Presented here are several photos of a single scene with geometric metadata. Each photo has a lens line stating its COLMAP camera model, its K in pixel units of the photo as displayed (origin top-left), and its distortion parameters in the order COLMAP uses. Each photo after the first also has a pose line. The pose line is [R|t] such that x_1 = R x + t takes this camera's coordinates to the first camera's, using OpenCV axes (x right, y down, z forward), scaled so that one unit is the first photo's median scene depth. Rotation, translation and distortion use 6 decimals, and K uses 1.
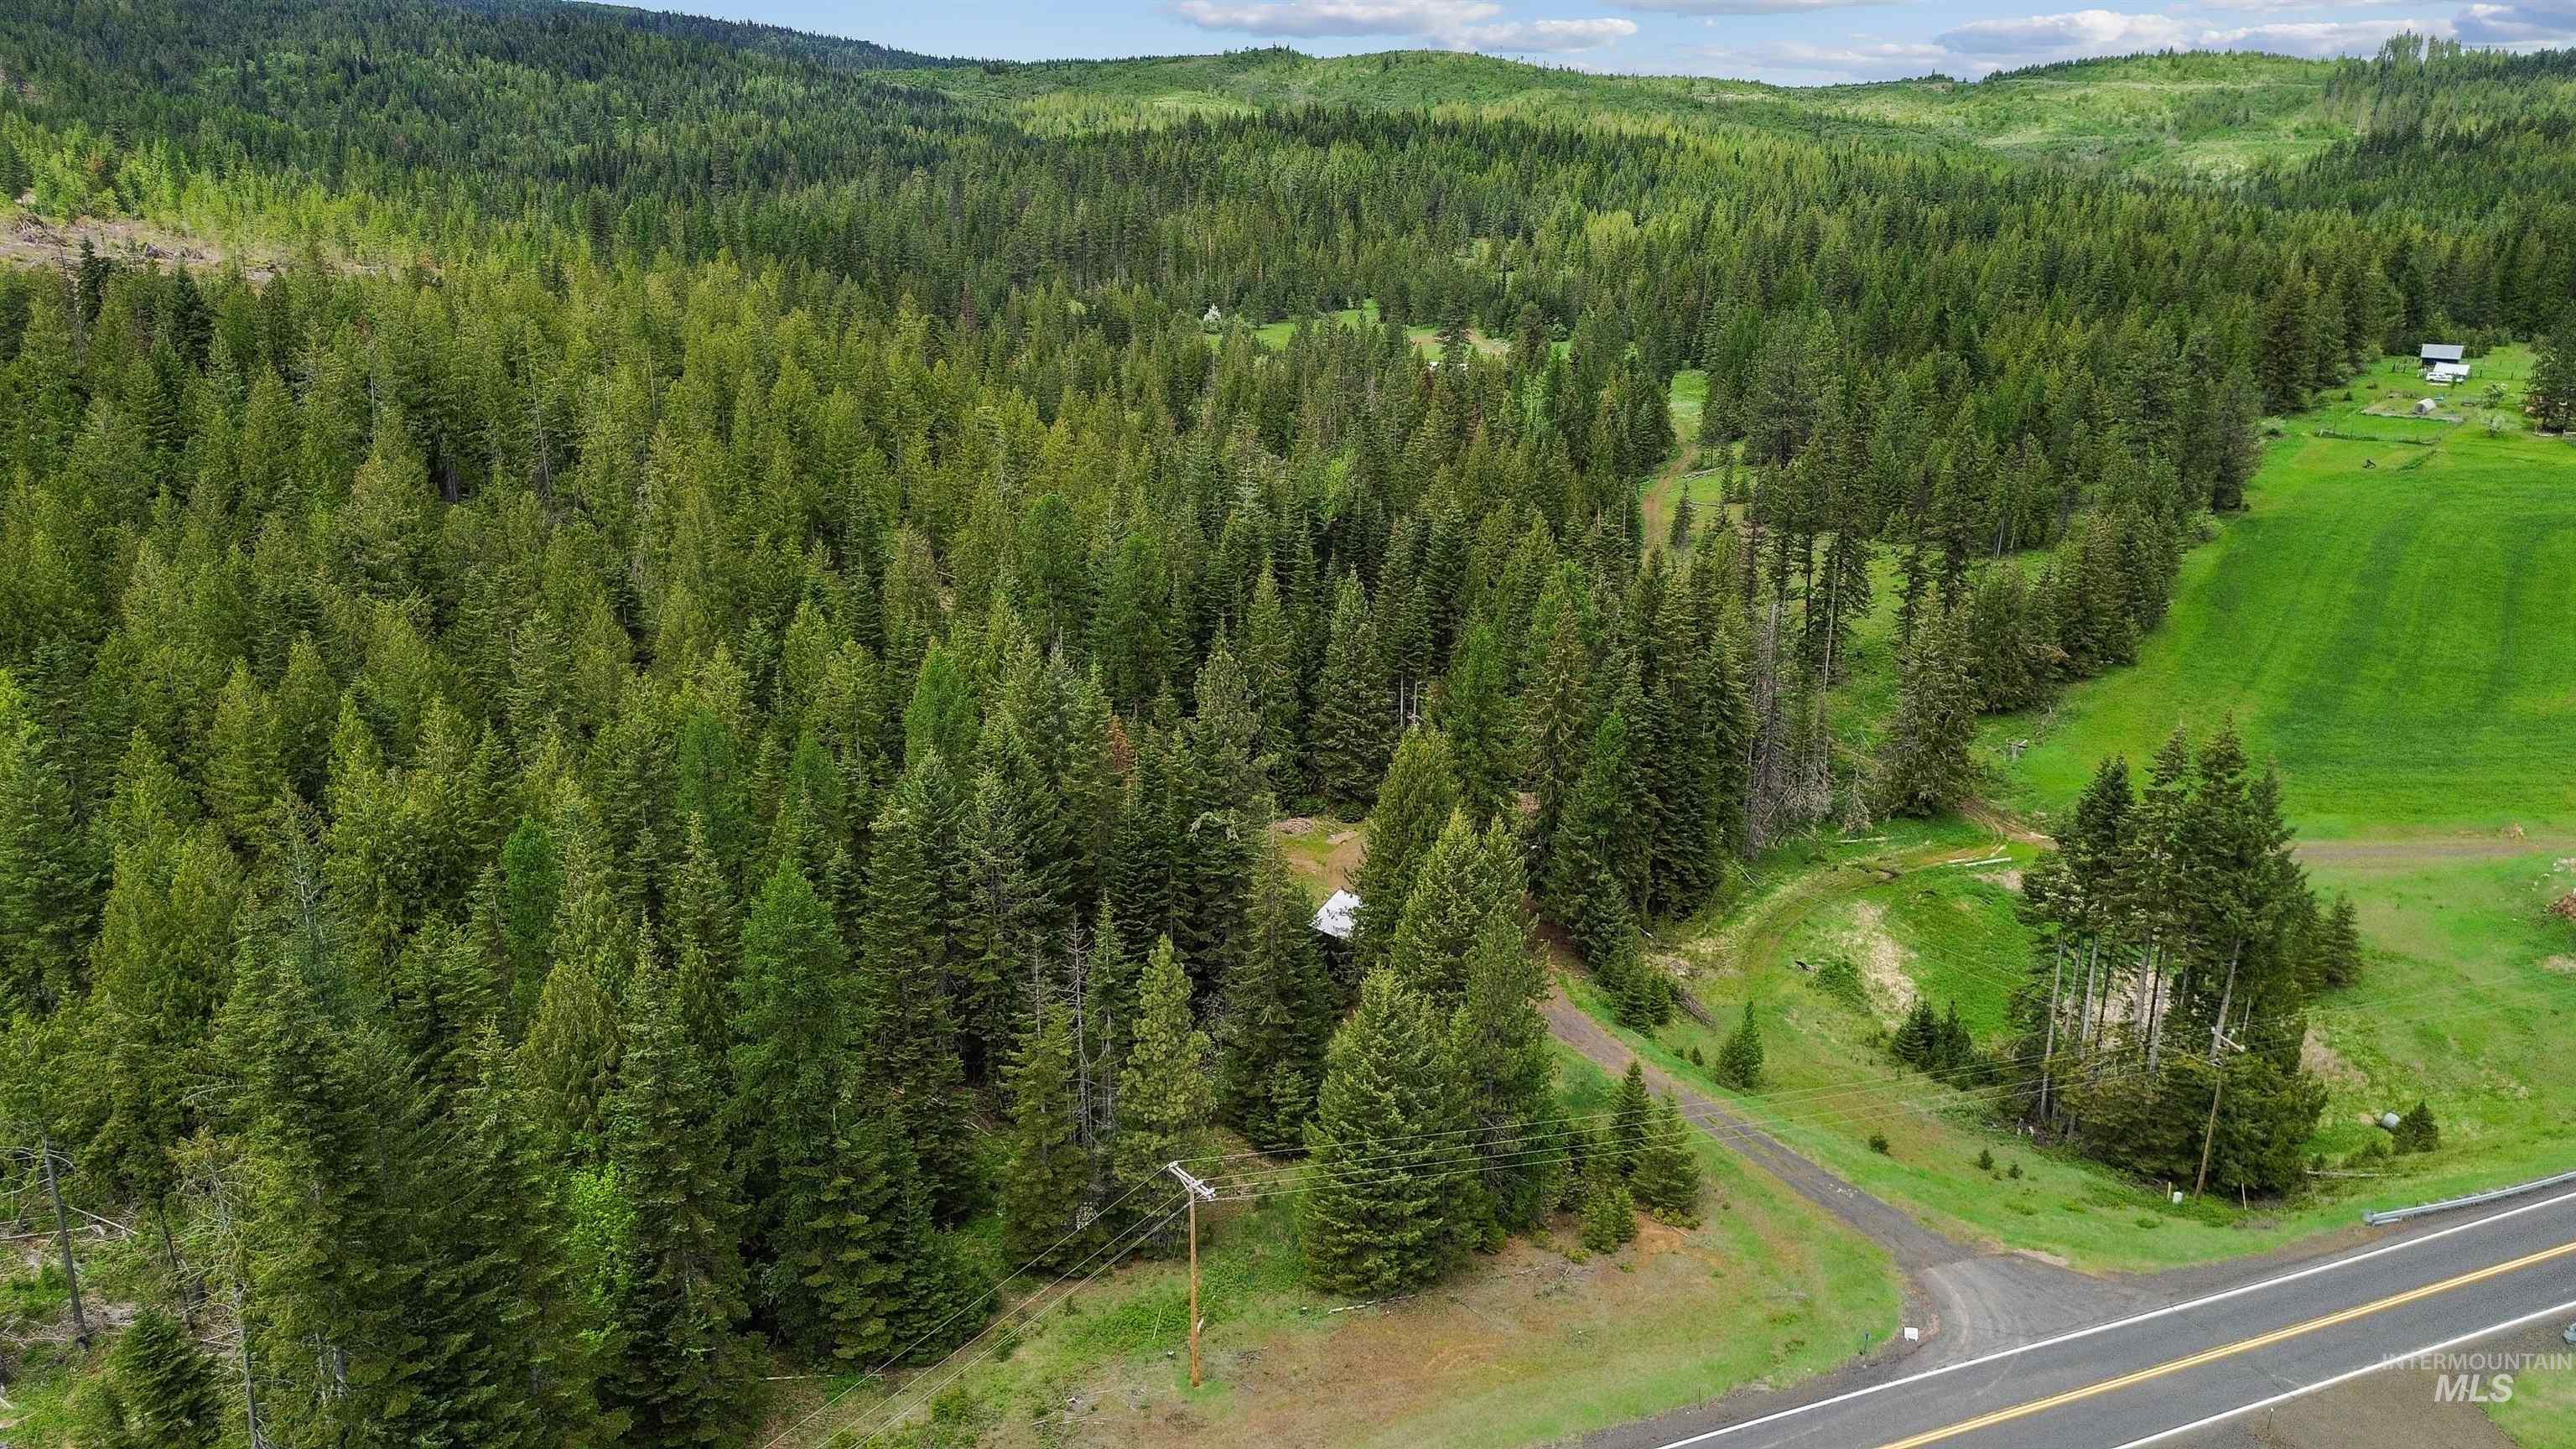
lens RADIAL K [[1826.9, 0, 1288.0], [0, 1826.9, 724.5], [0, 0, 1]] dist [0.091416, -0.093792]
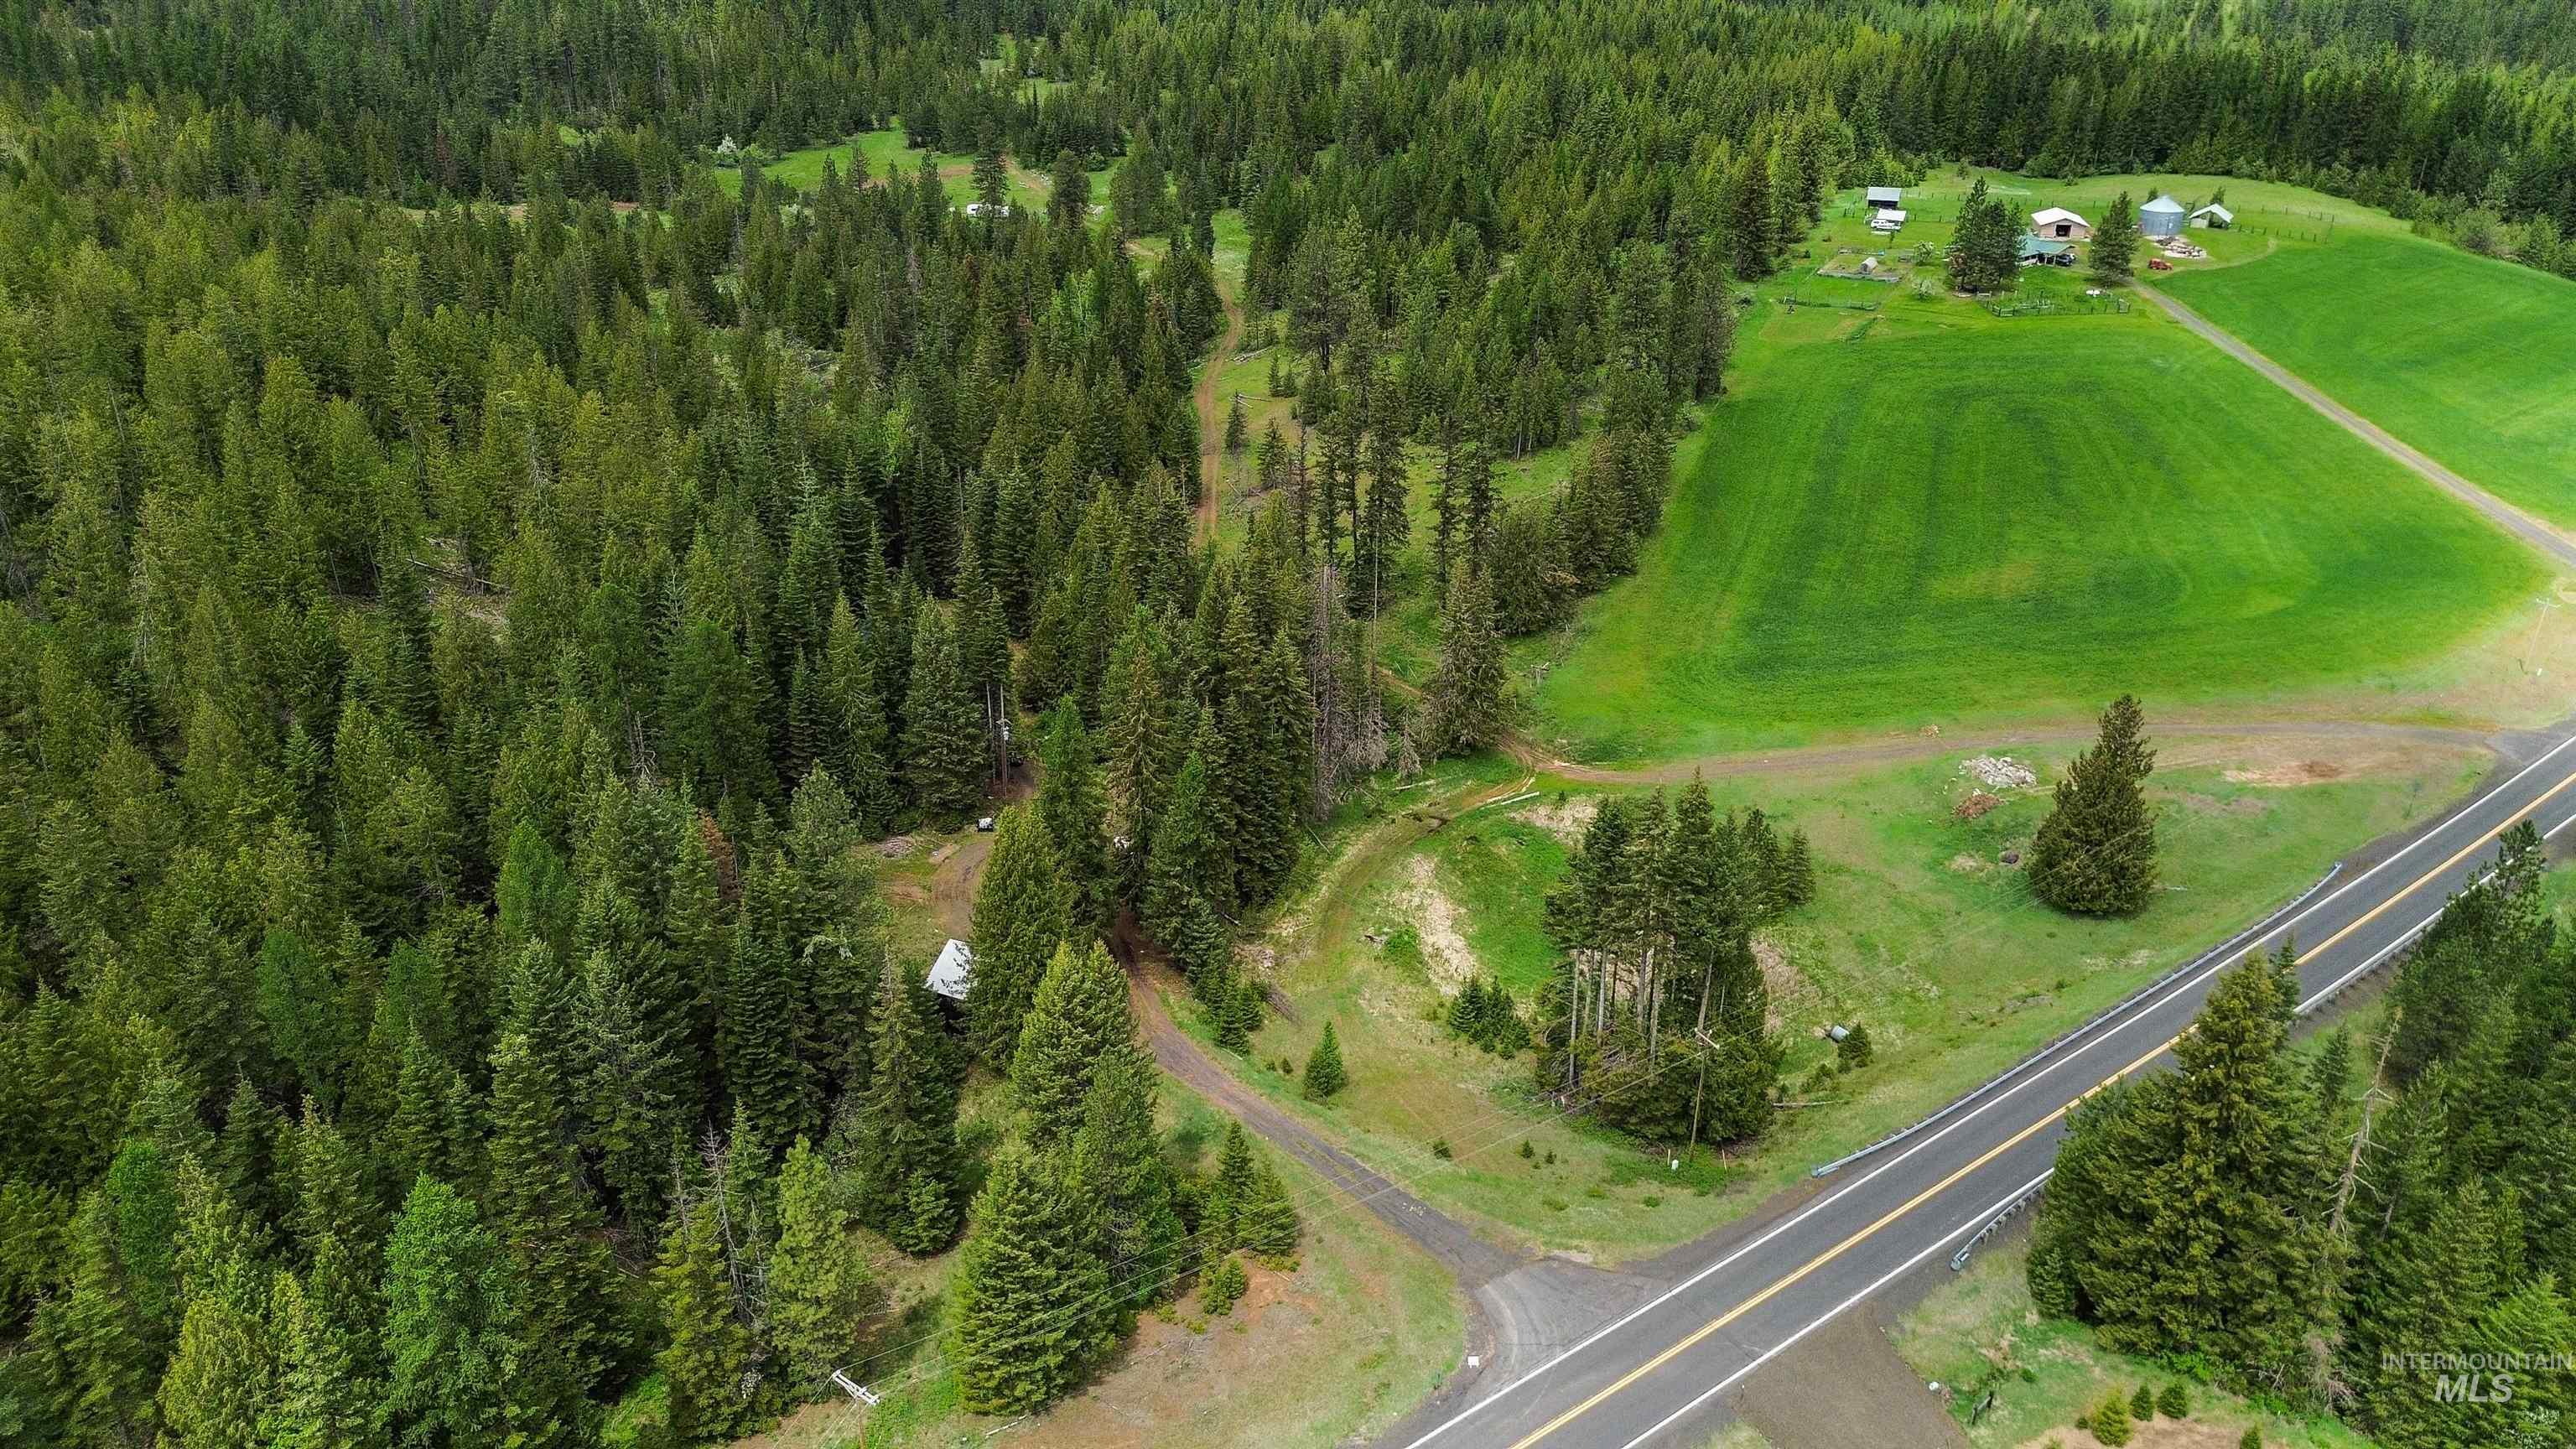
lens RADIAL K [[1826.9, 0, 1288.0], [0, 1826.9, 724.5], [0, 0, 1]] dist [0.091416, -0.093792]
pose [[0.970347, -0.097825, 0.221035, -0.003754], [0.068619, 0.988307, 0.136164, -0.154238], [-0.231771, -0.116959, 0.965714, -0.050967]]
